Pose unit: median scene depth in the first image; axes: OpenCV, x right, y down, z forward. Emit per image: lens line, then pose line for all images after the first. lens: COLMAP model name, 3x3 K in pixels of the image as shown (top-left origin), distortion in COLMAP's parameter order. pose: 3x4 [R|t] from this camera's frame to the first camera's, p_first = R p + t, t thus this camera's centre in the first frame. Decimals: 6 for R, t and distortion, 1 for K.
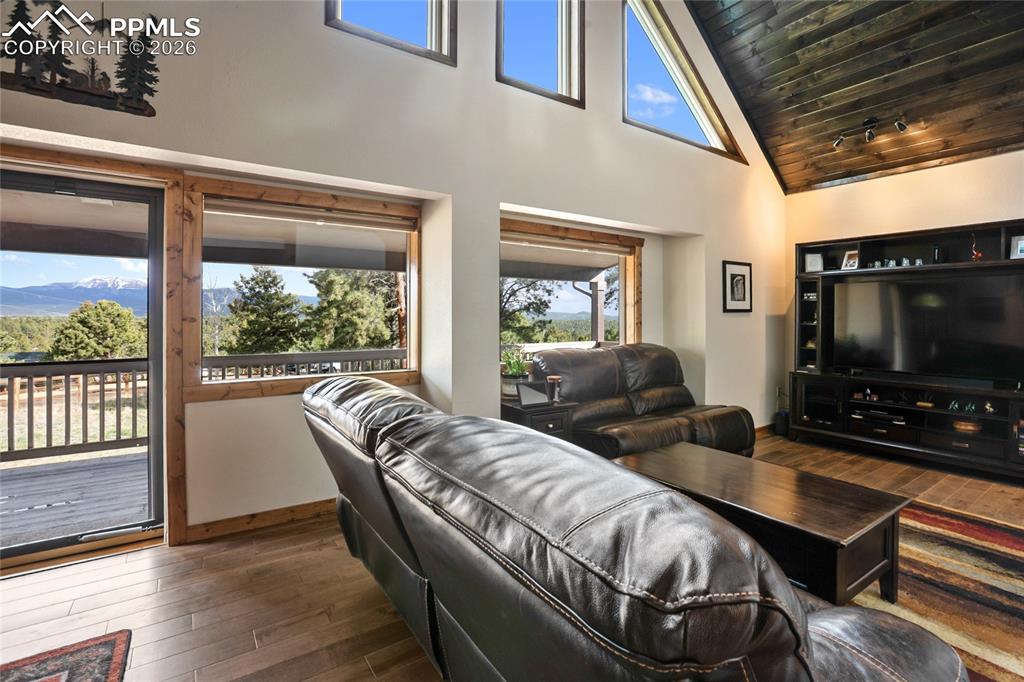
lens RADIAL K [[482.8, 0, 516.7], [0, 482.8, 318.9], [0, 0, 1]] dist [-0.005148, 0.000128]
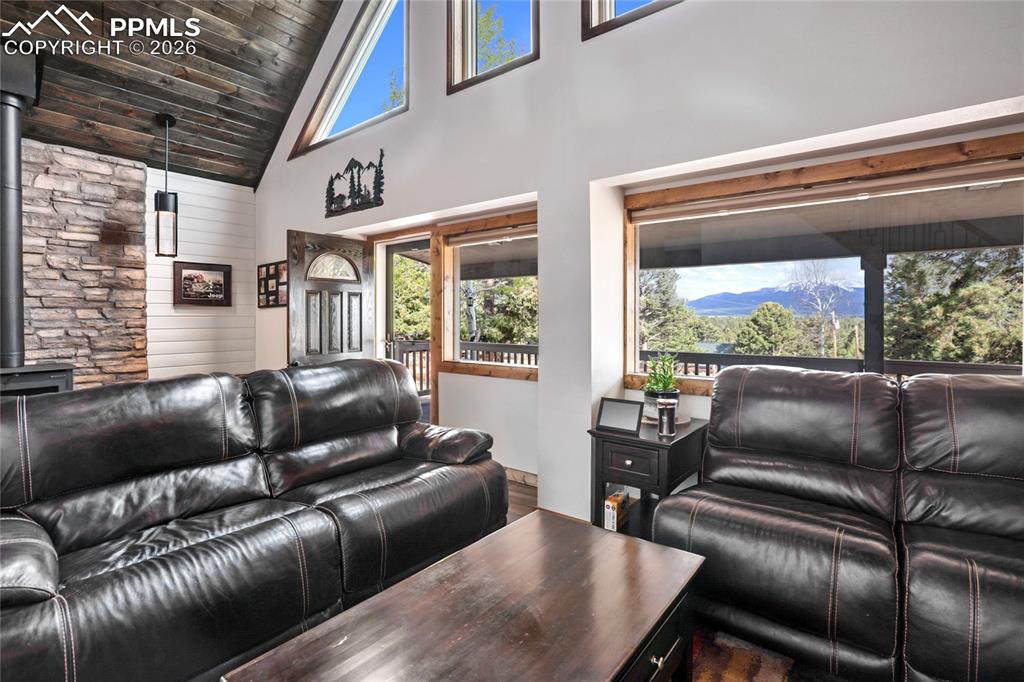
lens RADIAL K [[482.8, 0, 516.7], [0, 482.8, 318.9], [0, 0, 1]] dist [-0.005148, 0.000128]
pose [[0.296642, 0.005115, -0.954975, 0.514544], [-0.004657, 0.999982, 0.003910, -0.002611], [0.954977, 0.003287, 0.296660, 0.439442]]
